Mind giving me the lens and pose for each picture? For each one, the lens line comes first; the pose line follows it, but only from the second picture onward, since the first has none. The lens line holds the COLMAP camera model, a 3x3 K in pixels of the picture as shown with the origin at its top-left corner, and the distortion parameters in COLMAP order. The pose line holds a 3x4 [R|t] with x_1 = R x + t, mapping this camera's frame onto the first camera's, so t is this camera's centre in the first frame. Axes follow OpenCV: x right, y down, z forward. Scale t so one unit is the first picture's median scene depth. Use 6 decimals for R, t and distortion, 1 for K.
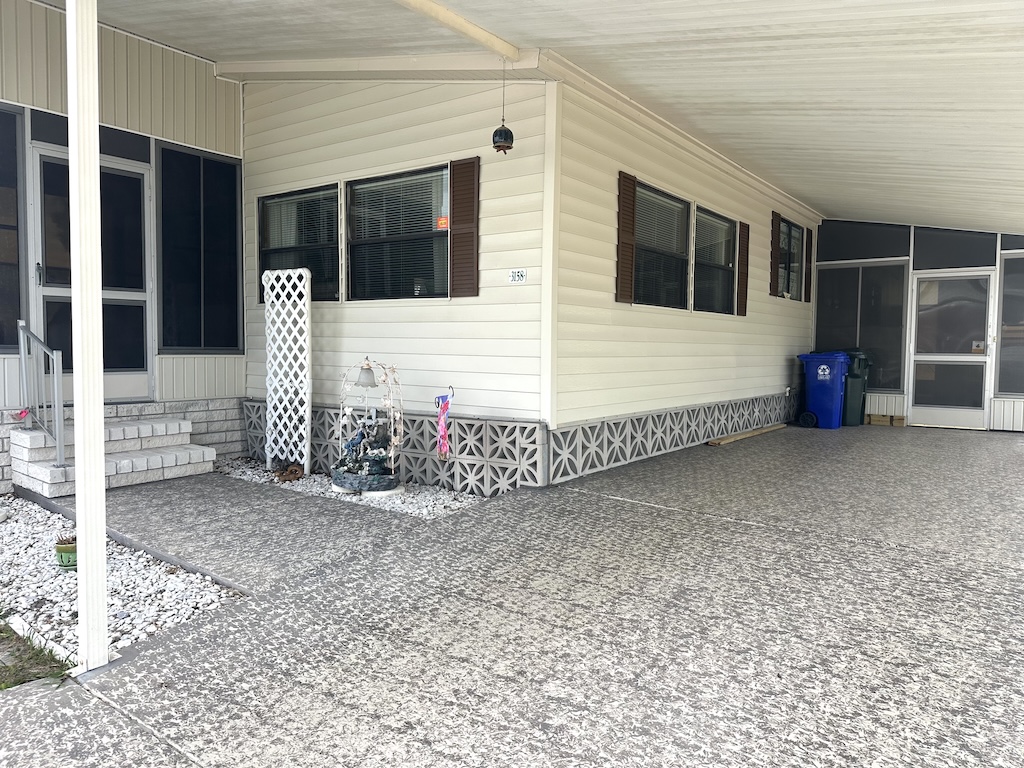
lens RADIAL K [[722.6, 0, 515.2], [0, 722.6, 388.0], [0, 0, 1]] dist [0.040901, -0.044723]
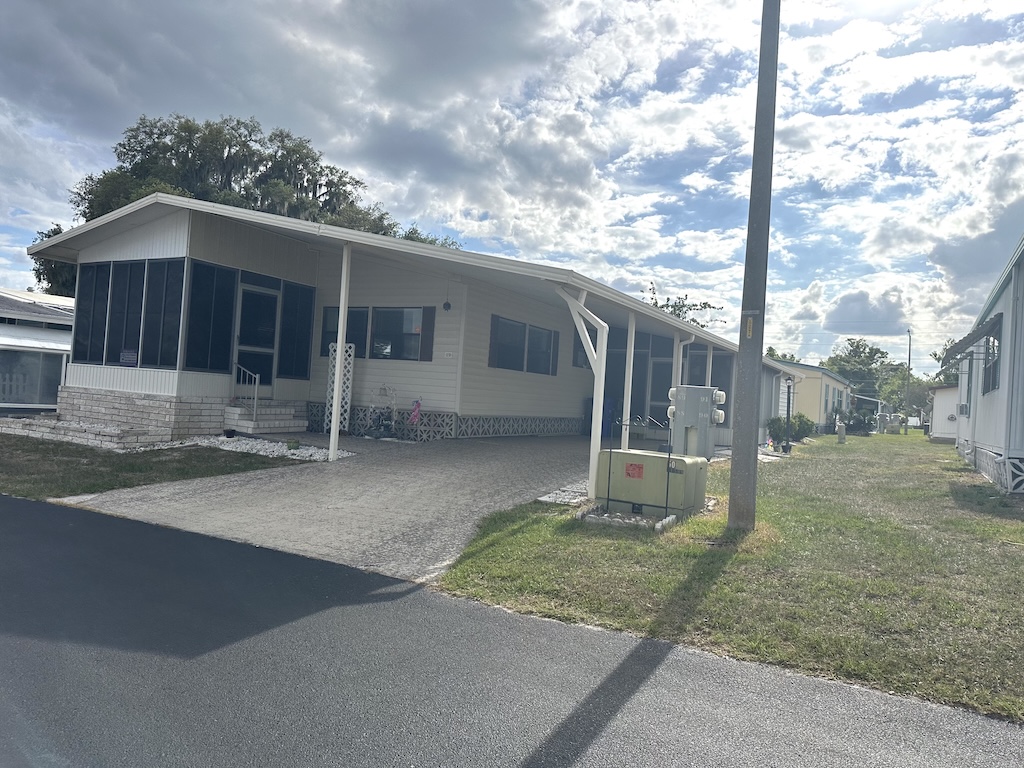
lens RADIAL K [[722.6, 0, 515.2], [0, 722.6, 388.0], [0, 0, 1]] dist [0.040901, -0.044723]
pose [[0.990282, 0.056302, 0.127169, -0.073480], [-0.047736, 0.996444, -0.069433, 0.112769], [-0.130626, 0.062688, 0.989448, -1.382895]]
